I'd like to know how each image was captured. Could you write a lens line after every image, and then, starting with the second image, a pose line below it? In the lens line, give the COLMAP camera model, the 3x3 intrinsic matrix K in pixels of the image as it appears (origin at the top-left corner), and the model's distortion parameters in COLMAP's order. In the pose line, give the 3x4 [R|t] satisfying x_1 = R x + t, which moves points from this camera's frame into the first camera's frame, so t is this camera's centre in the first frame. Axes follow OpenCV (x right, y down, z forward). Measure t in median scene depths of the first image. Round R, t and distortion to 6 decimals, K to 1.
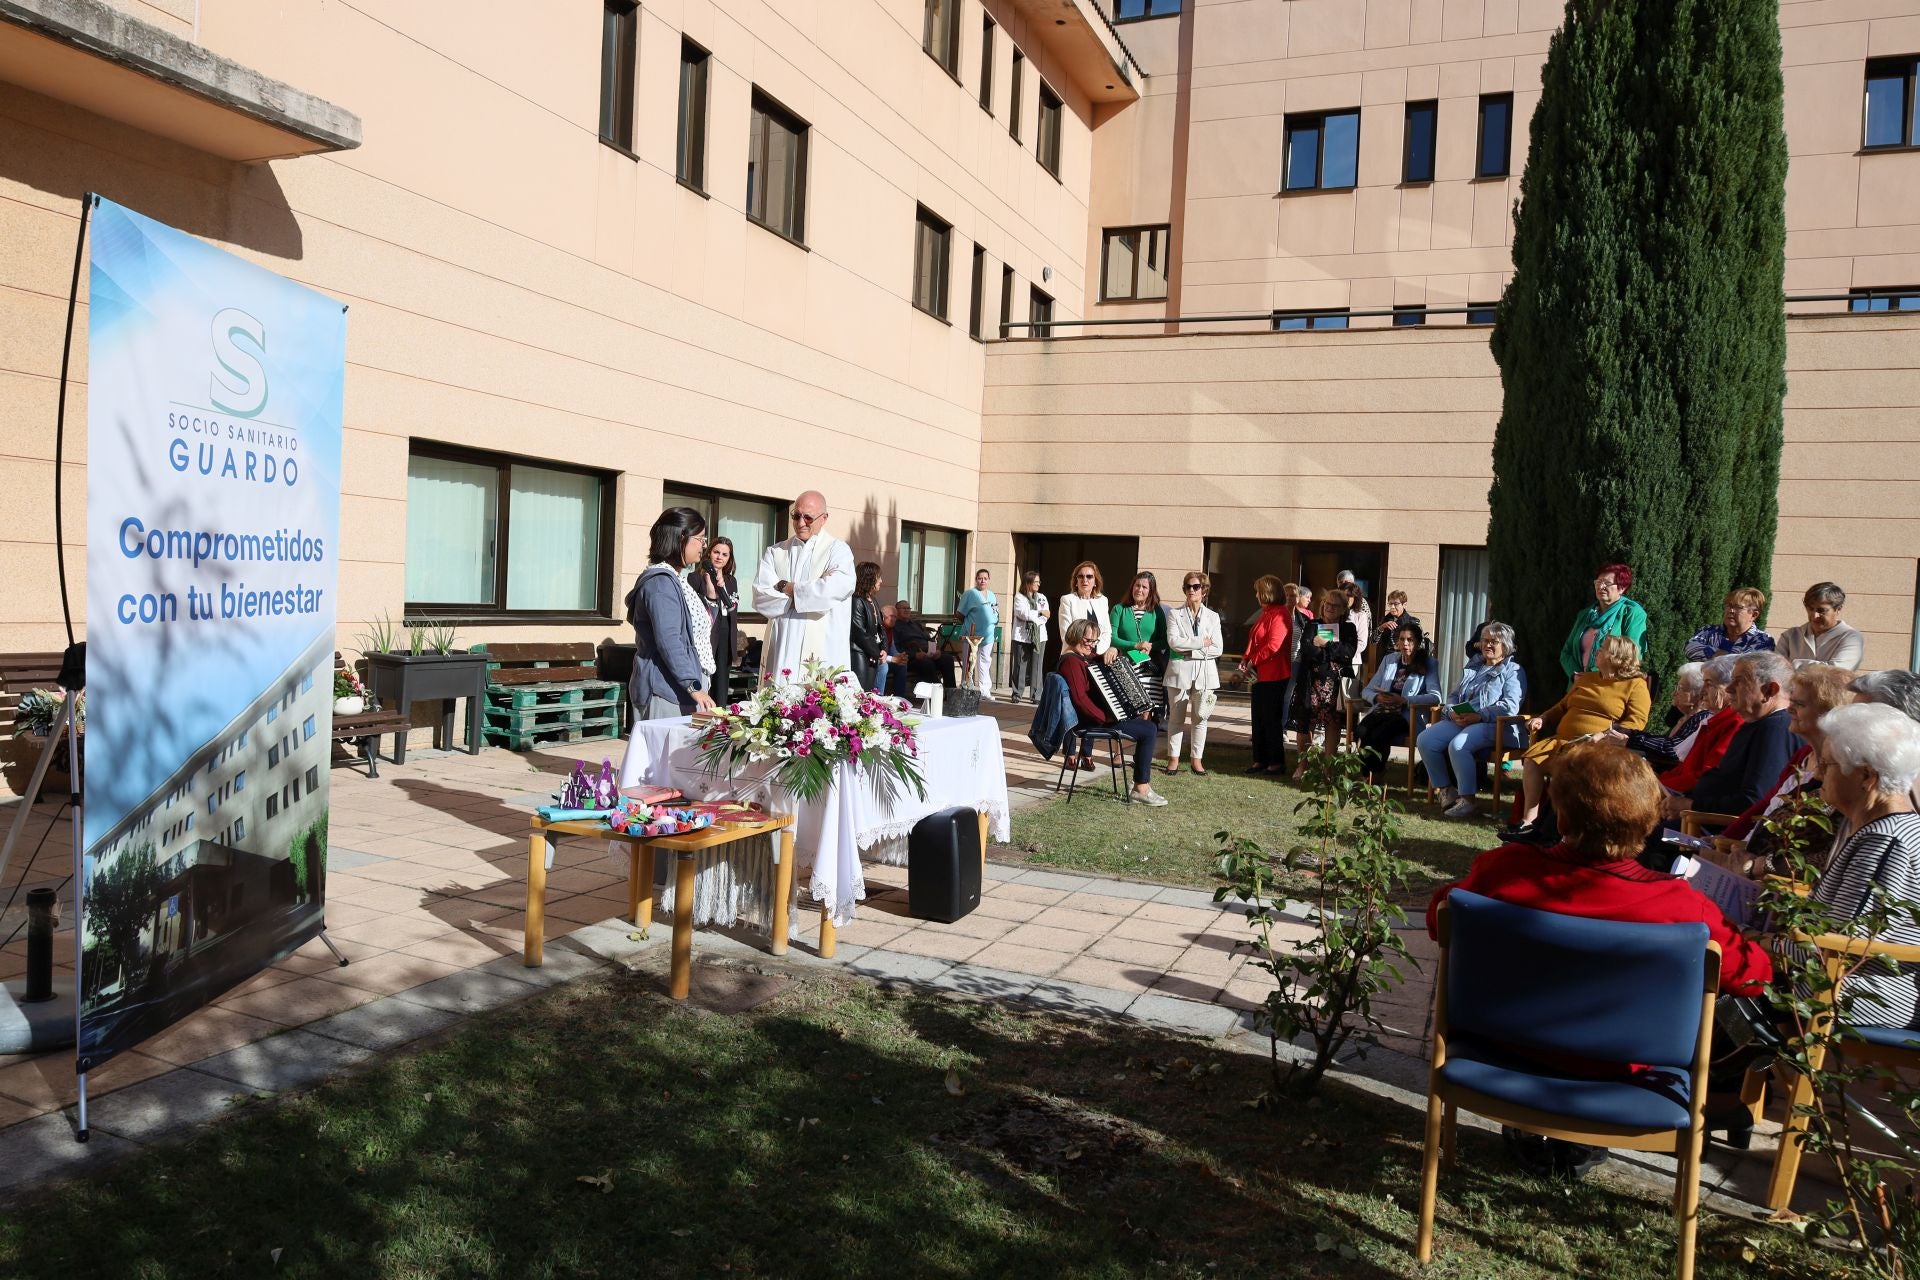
lens RADIAL K [[1308.8, 0, 965.2], [0, 1308.8, 635.4], [0, 0, 1]] dist [-0.006573, -0.000849]
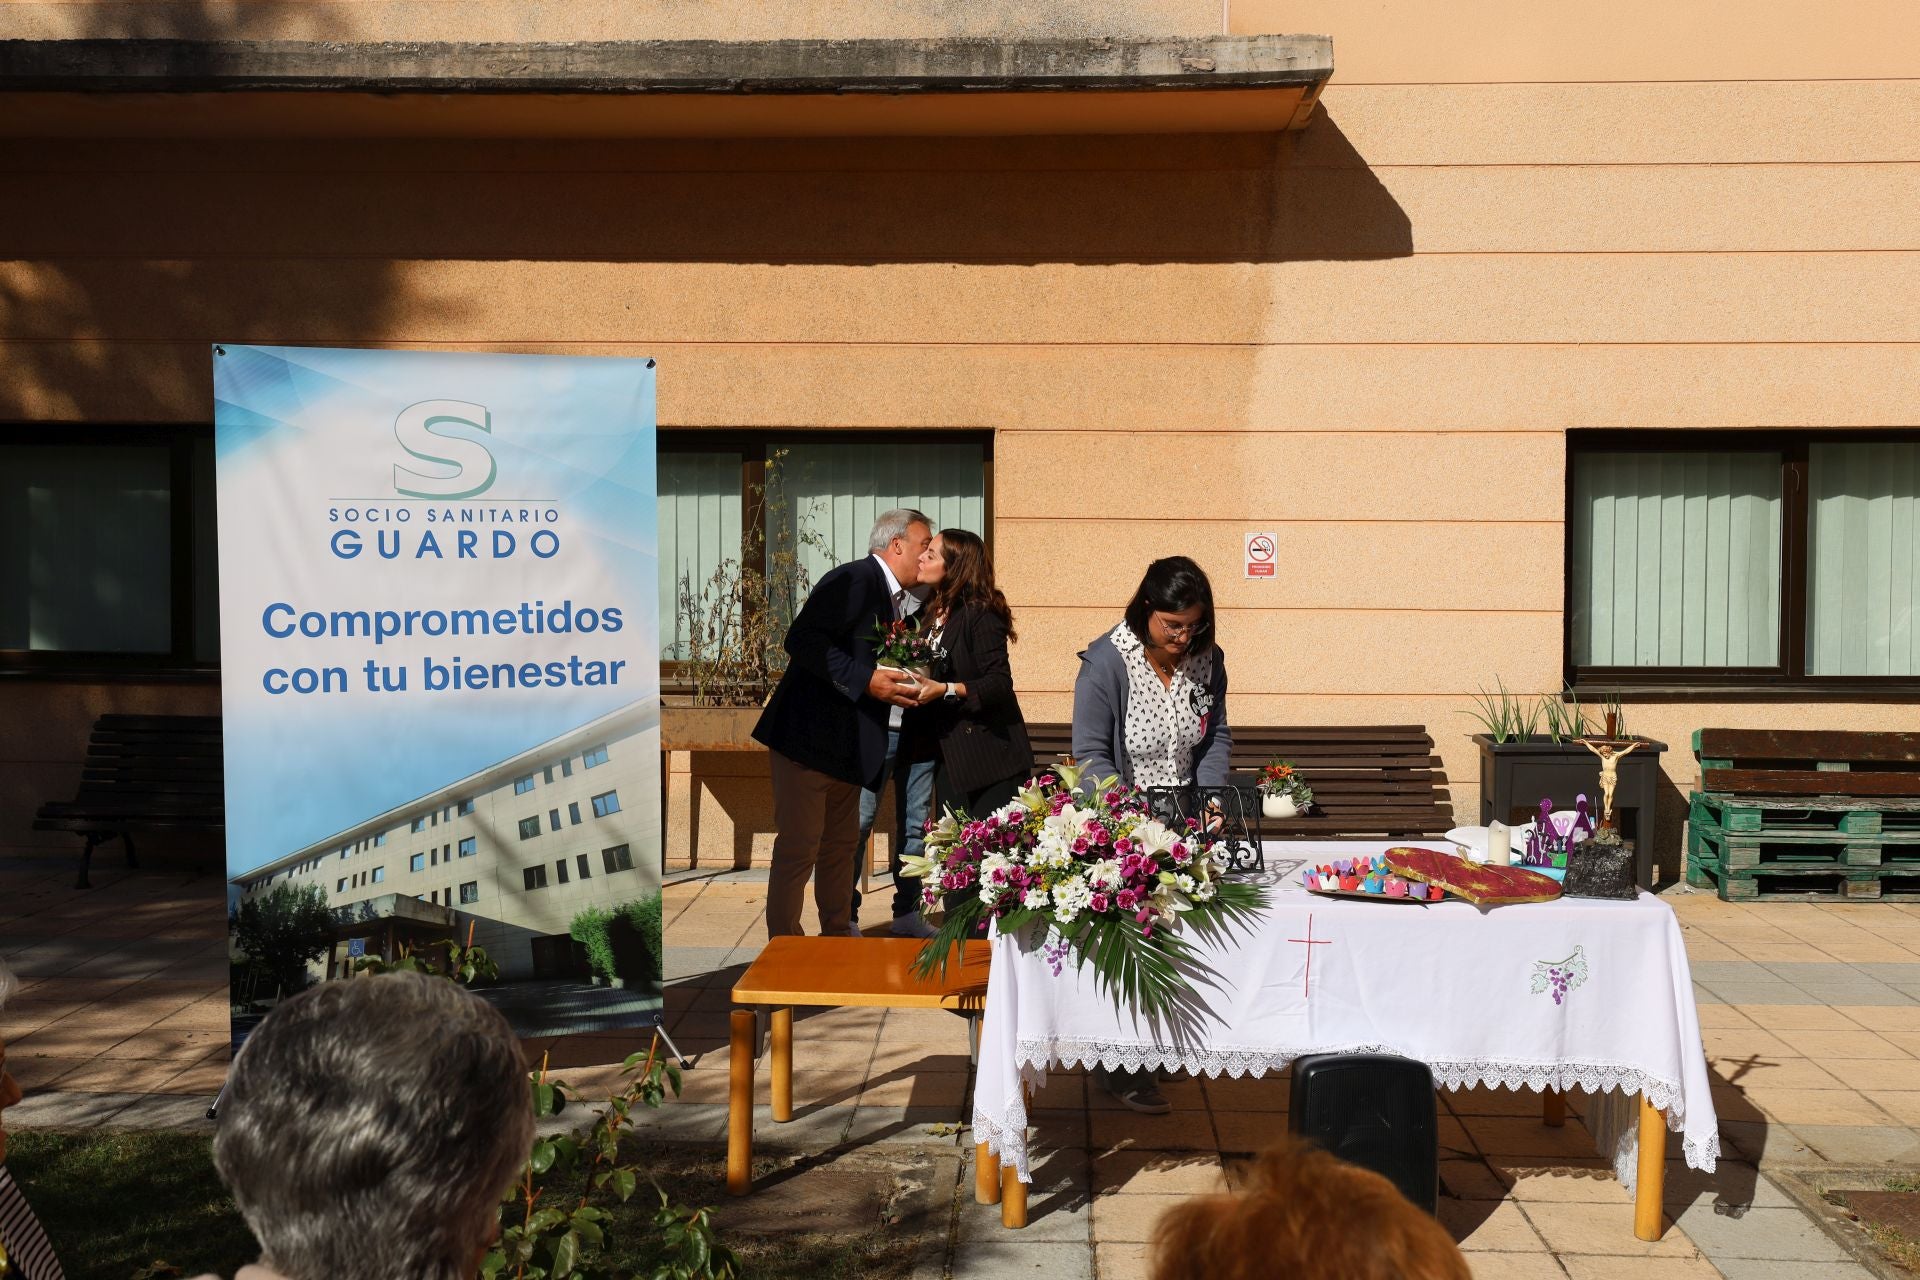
lens RADIAL K [[1882.8, 0, 962.7], [0, 1882.8, 640.6], [0, 0, 1]] dist [-0.000770, -0.005630]
pose [[0.341772, -0.012844, -0.939695, 0.412550], [-0.019249, 0.999601, -0.020664, -0.012041], [0.939586, 0.025151, 0.341388, 0.354617]]
